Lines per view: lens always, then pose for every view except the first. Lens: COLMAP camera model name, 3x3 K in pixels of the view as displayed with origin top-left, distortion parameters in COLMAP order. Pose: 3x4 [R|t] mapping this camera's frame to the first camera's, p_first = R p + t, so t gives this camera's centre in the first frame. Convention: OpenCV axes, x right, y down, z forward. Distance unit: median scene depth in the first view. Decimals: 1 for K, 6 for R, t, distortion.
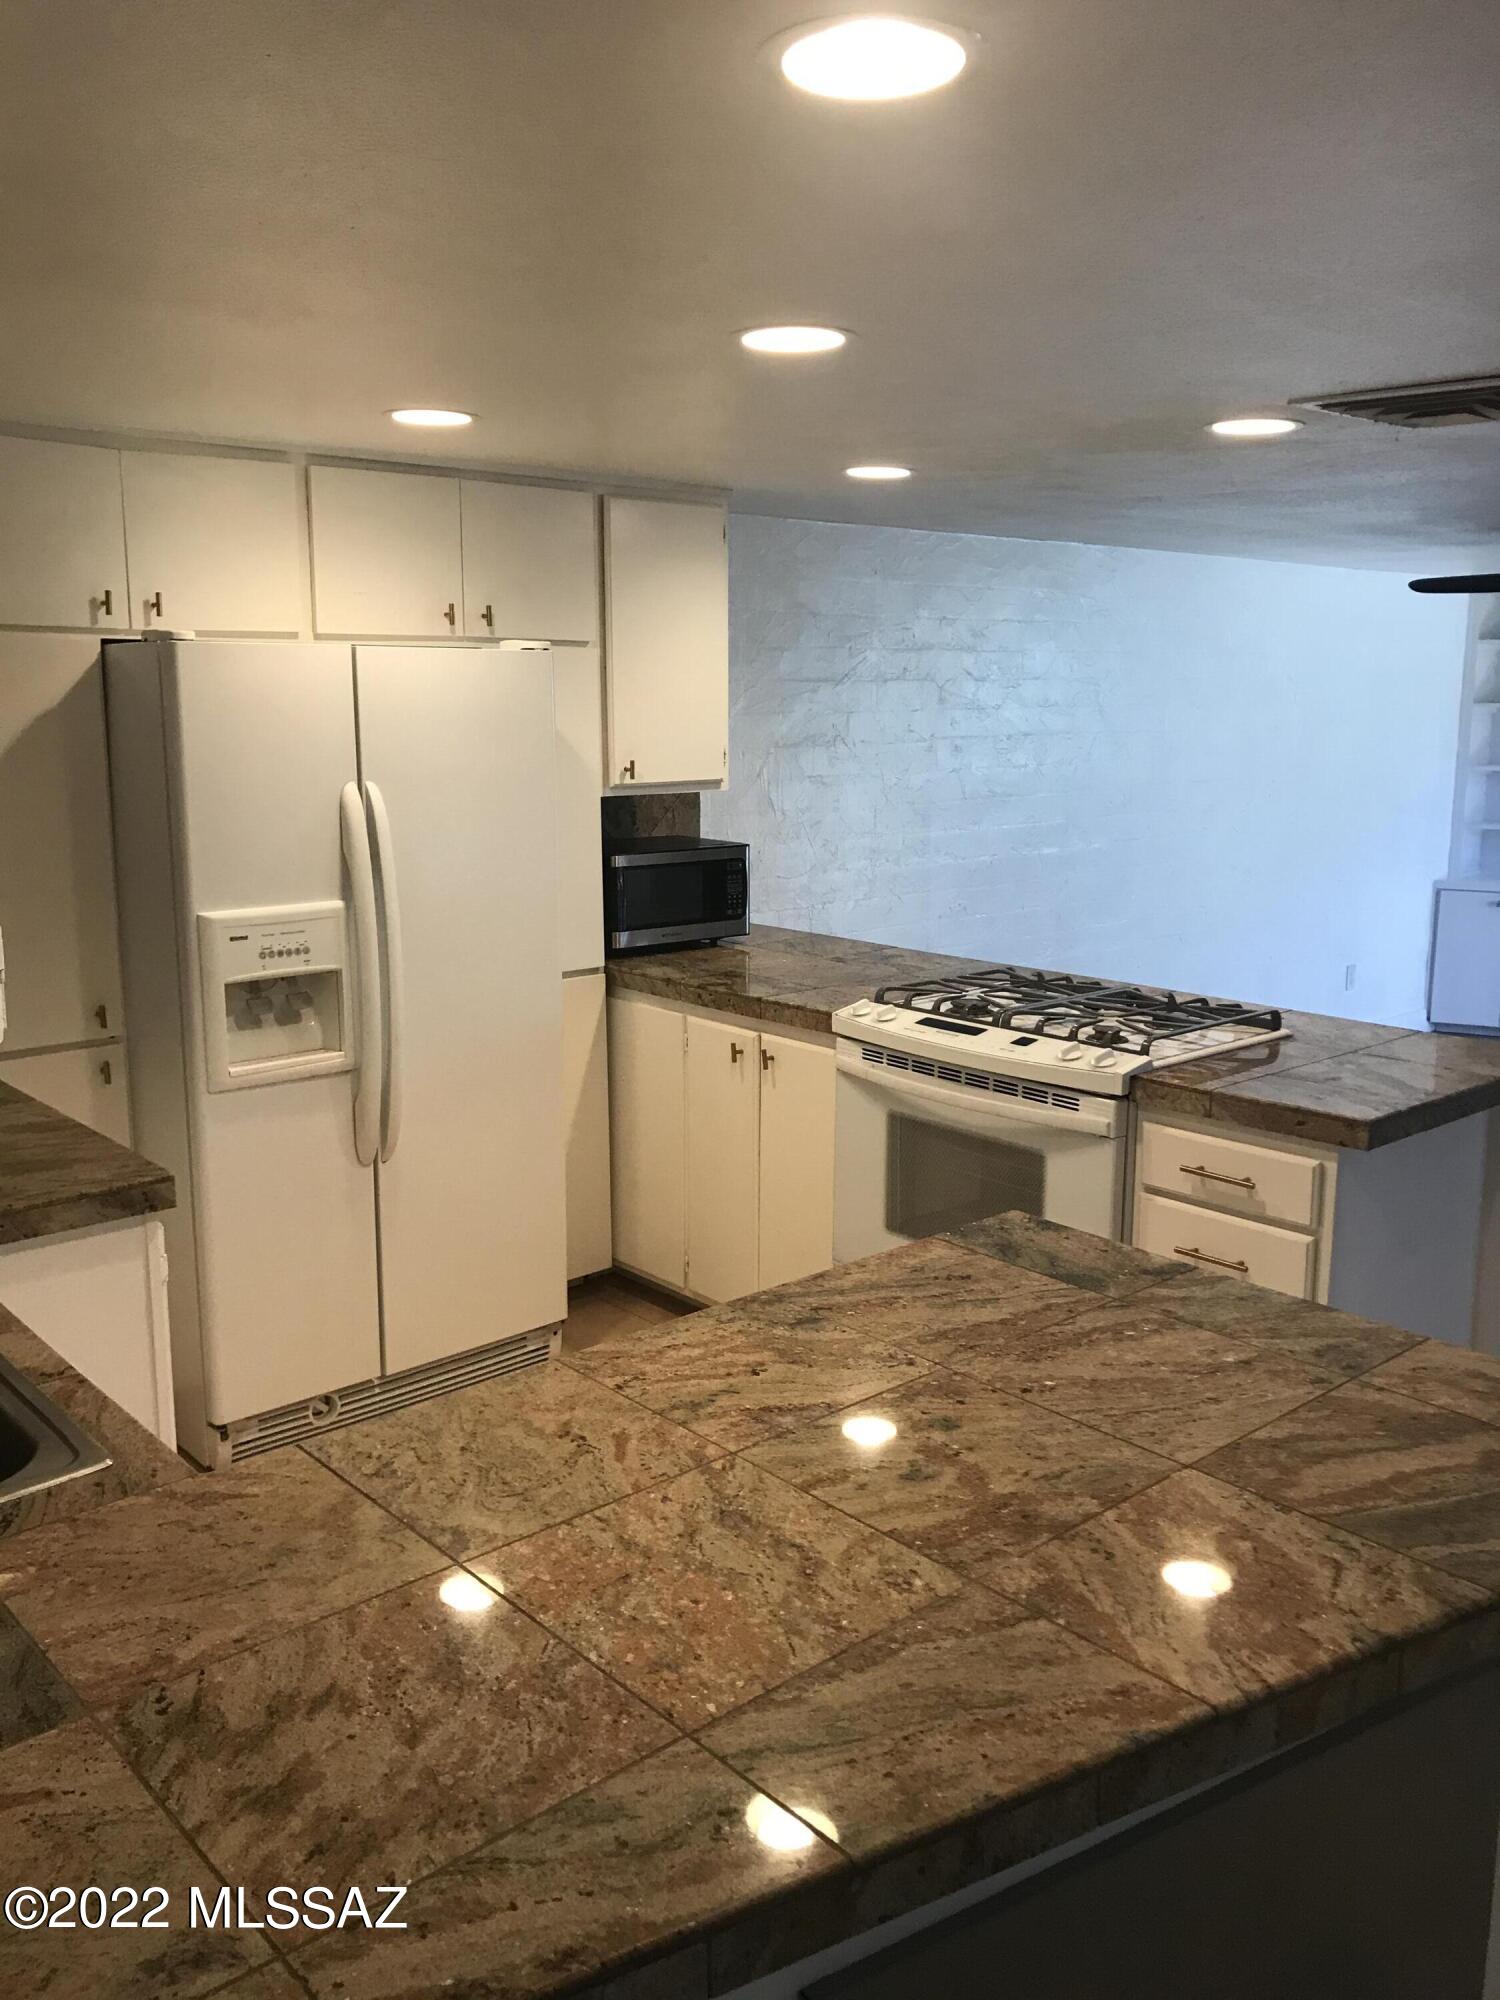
lens RADIAL K [[1638.0, 0, 750.0], [0, 1638.0, 1000.0], [0, 0, 1]] dist [0.149582, -0.421979]
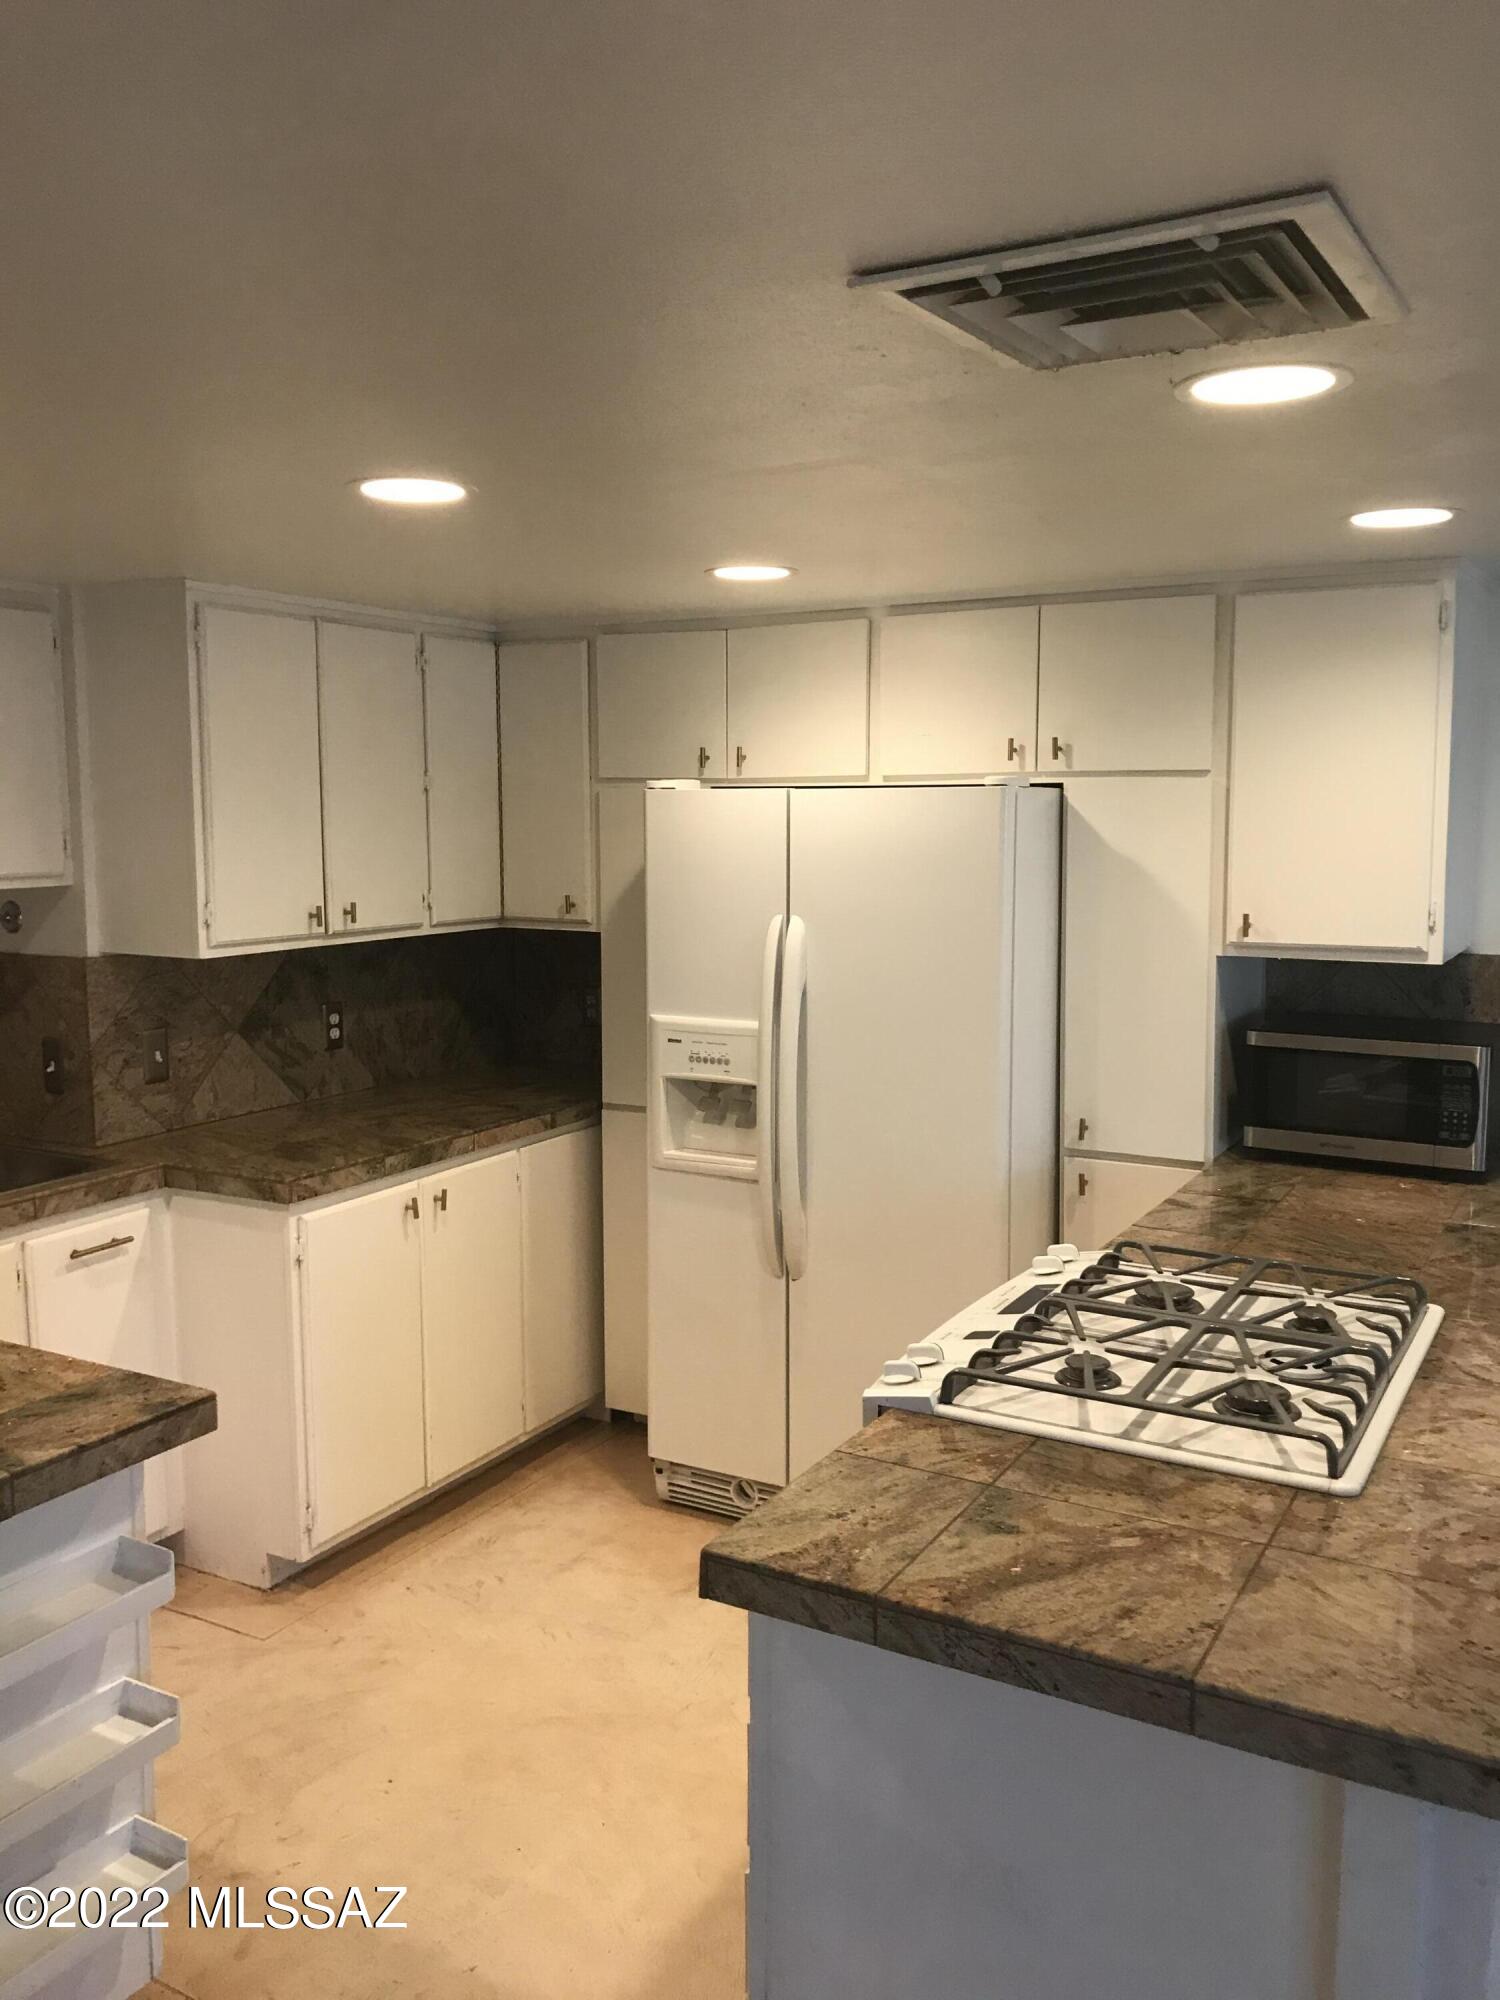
lens RADIAL K [[1638.0, 0, 750.0], [0, 1638.0, 1000.0], [0, 0, 1]] dist [0.149582, -0.421979]
pose [[0.322243, 0.108986, -0.940362, 0.765427], [-0.174909, 0.983103, 0.054002, -0.133019], [0.930358, 0.147076, 0.335861, 0.641279]]
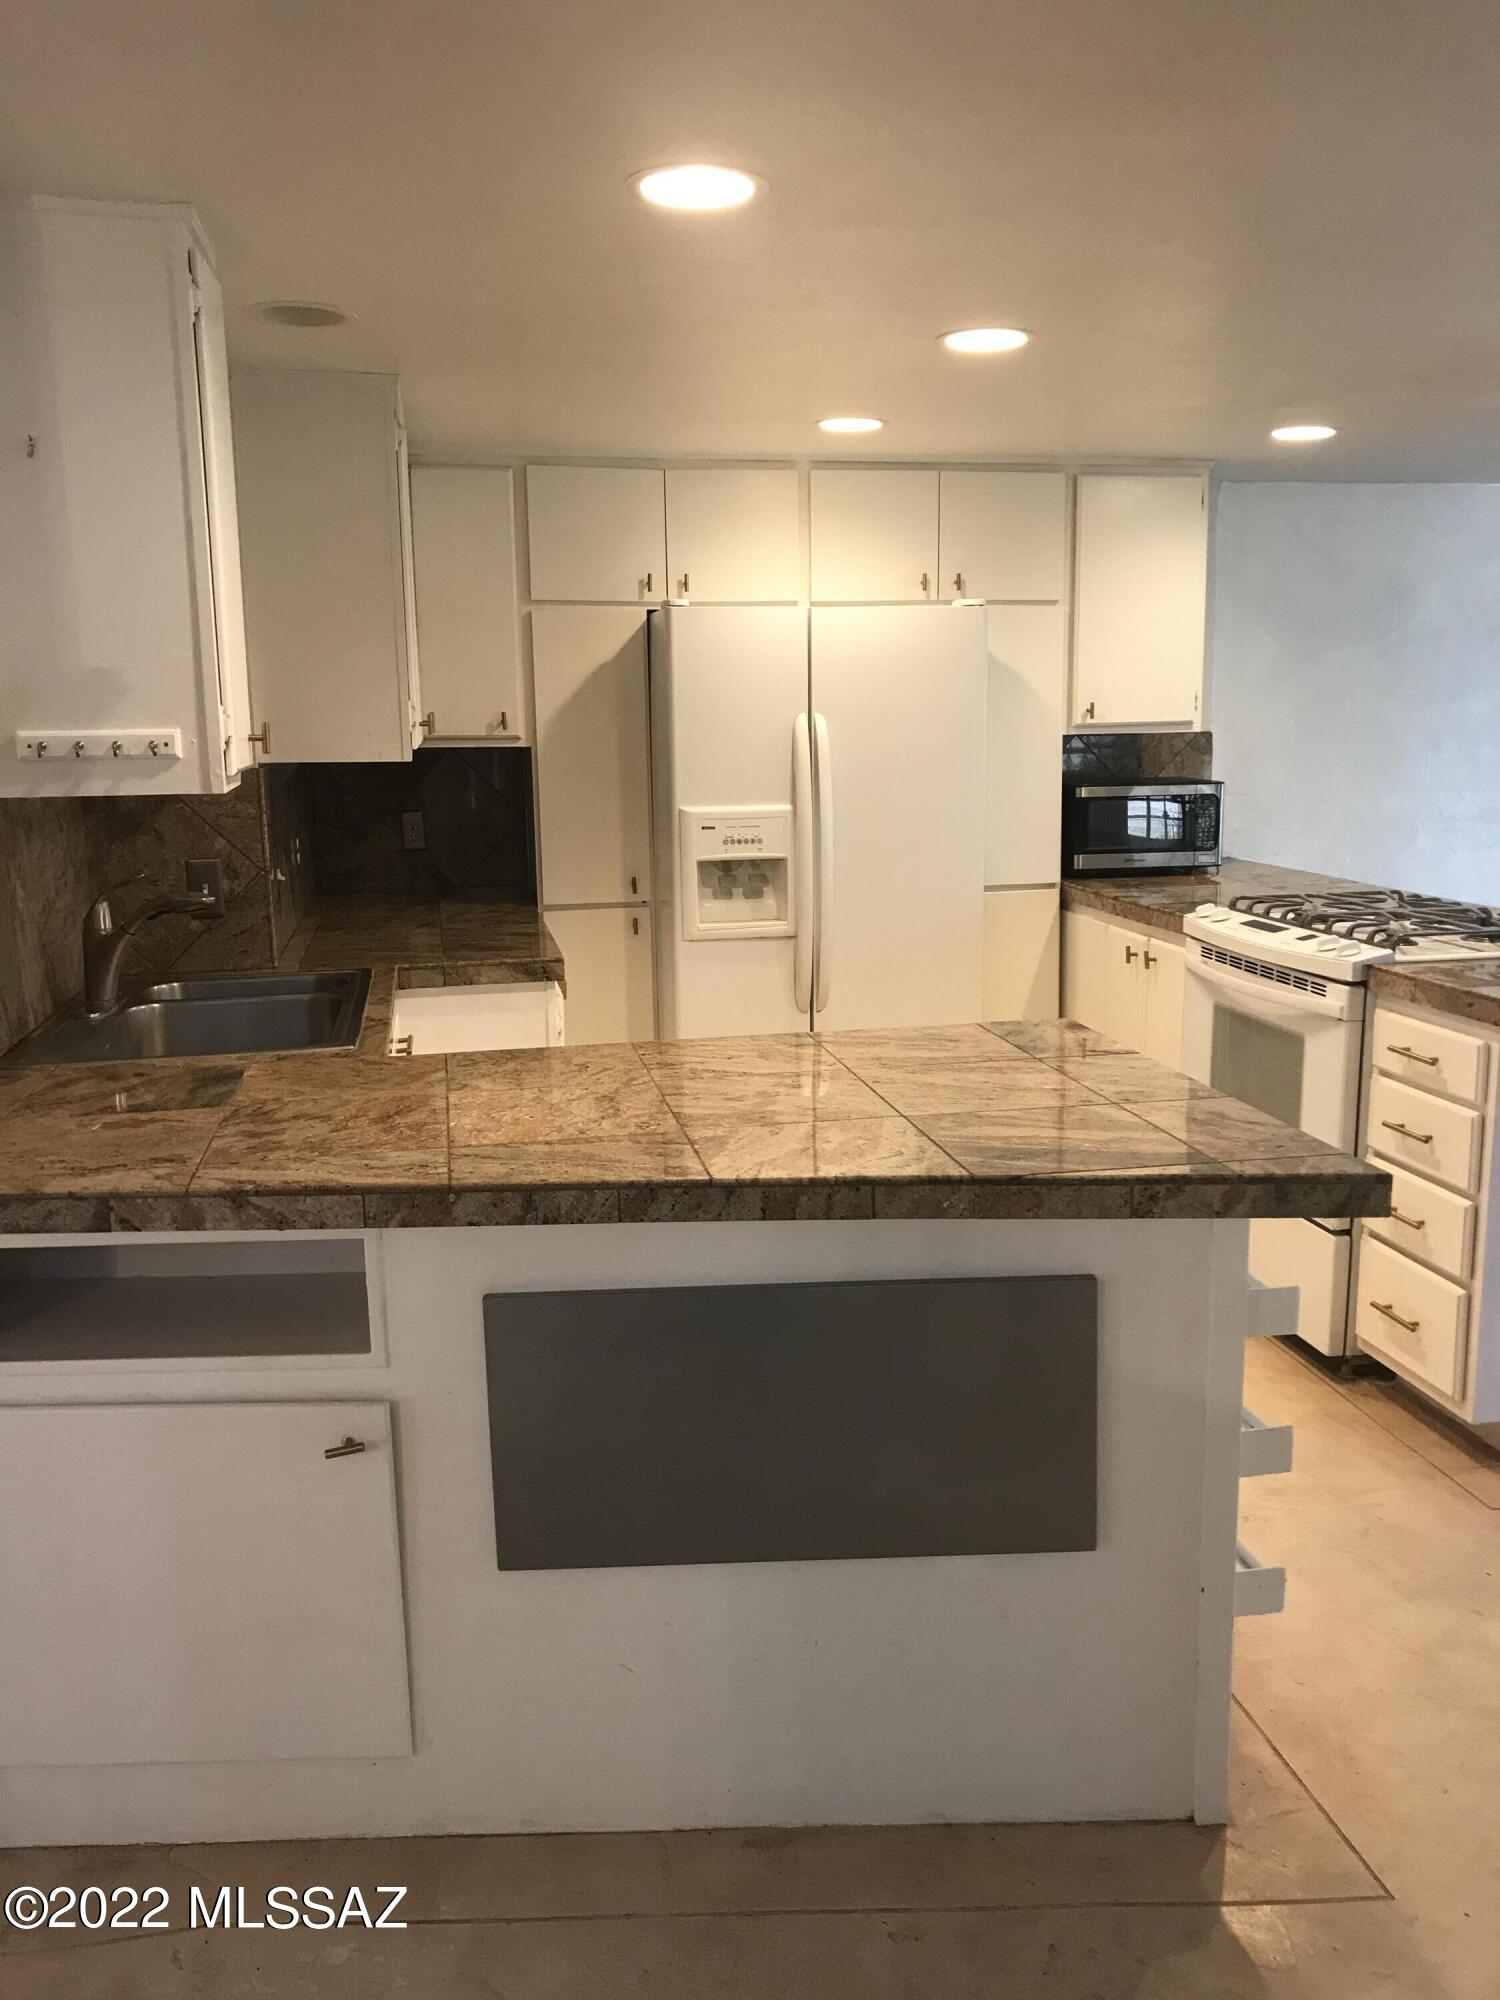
lens RADIAL K [[1638.0, 0, 750.0], [0, 1638.0, 1000.0], [0, 0, 1]] dist [0.149582, -0.421979]
pose [[0.864795, 0.077900, -0.496046, 0.388353], [-0.080036, 0.996647, 0.016983, 0.075885], [0.495706, 0.025015, 0.868130, -0.143467]]
